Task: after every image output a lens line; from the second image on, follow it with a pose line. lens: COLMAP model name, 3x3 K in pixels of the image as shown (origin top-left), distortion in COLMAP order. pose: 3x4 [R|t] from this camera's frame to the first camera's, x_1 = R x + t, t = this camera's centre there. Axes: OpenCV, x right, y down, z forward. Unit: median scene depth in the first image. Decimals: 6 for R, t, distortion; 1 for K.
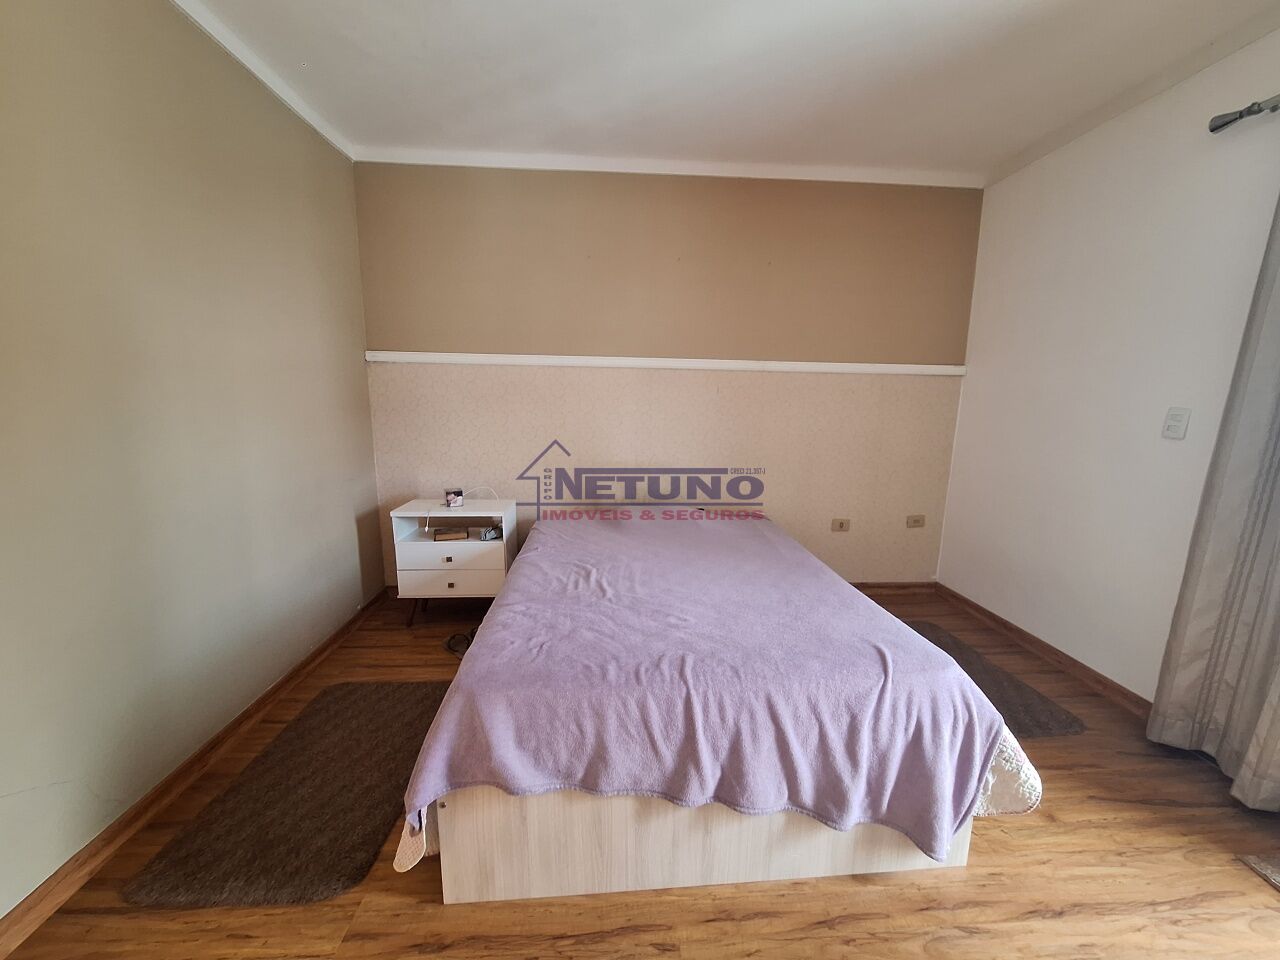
lens RADIAL K [[499.6, 0, 638.6], [0, 499.6, 483.9], [0, 0, 1]] dist [-0.006636, -0.000054]
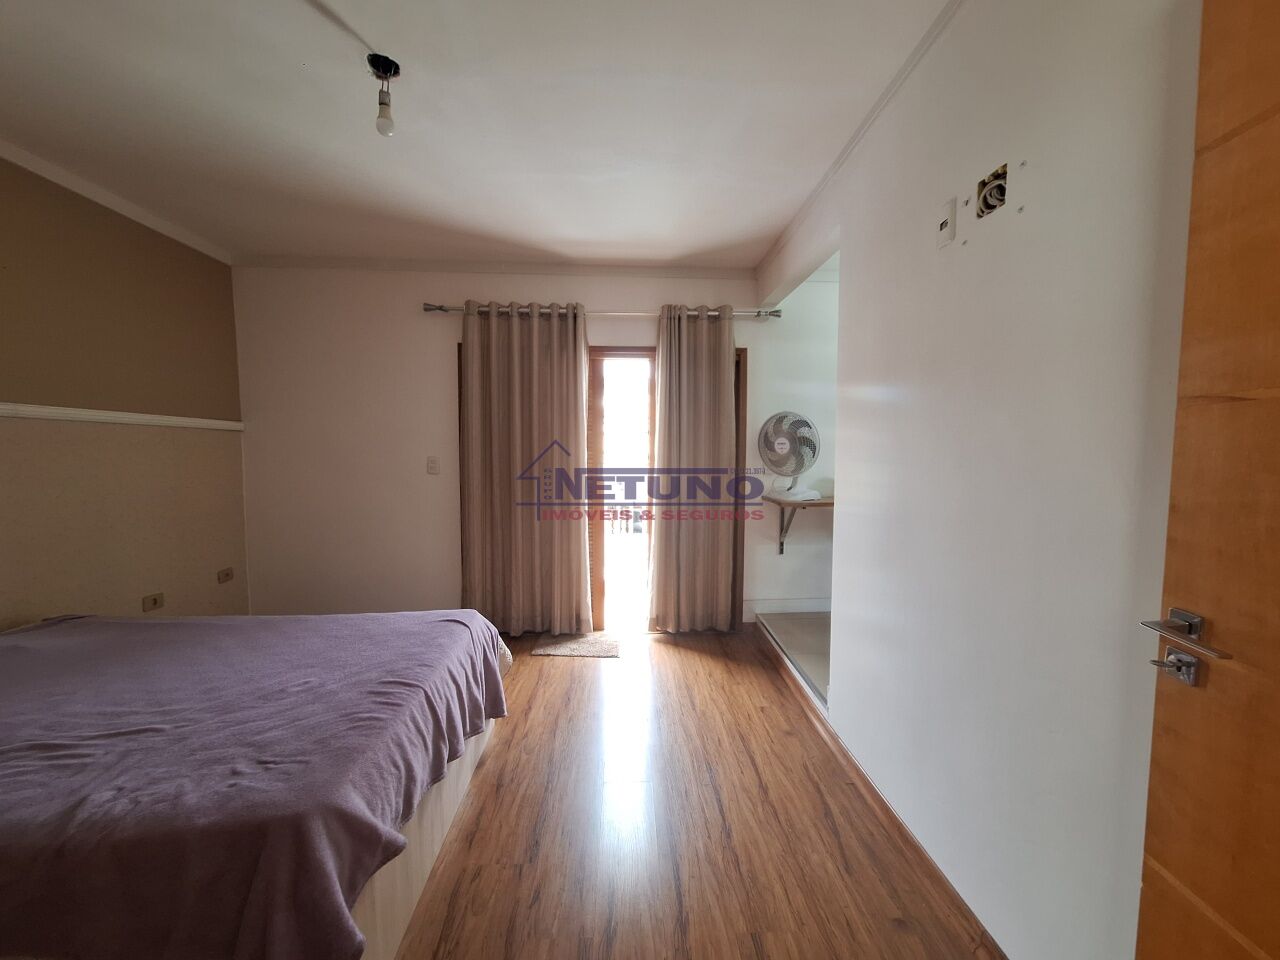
lens RADIAL K [[499.6, 0, 645.5], [0, 499.6, 483.1], [0, 0, 1]] dist [-0.006636, -0.000054]
pose [[0.016954, -0.074637, 0.997067, -0.834637], [0.171293, 0.982684, 0.070648, -0.065531], [-0.985074, 0.169592, 0.029446, 0.252811]]
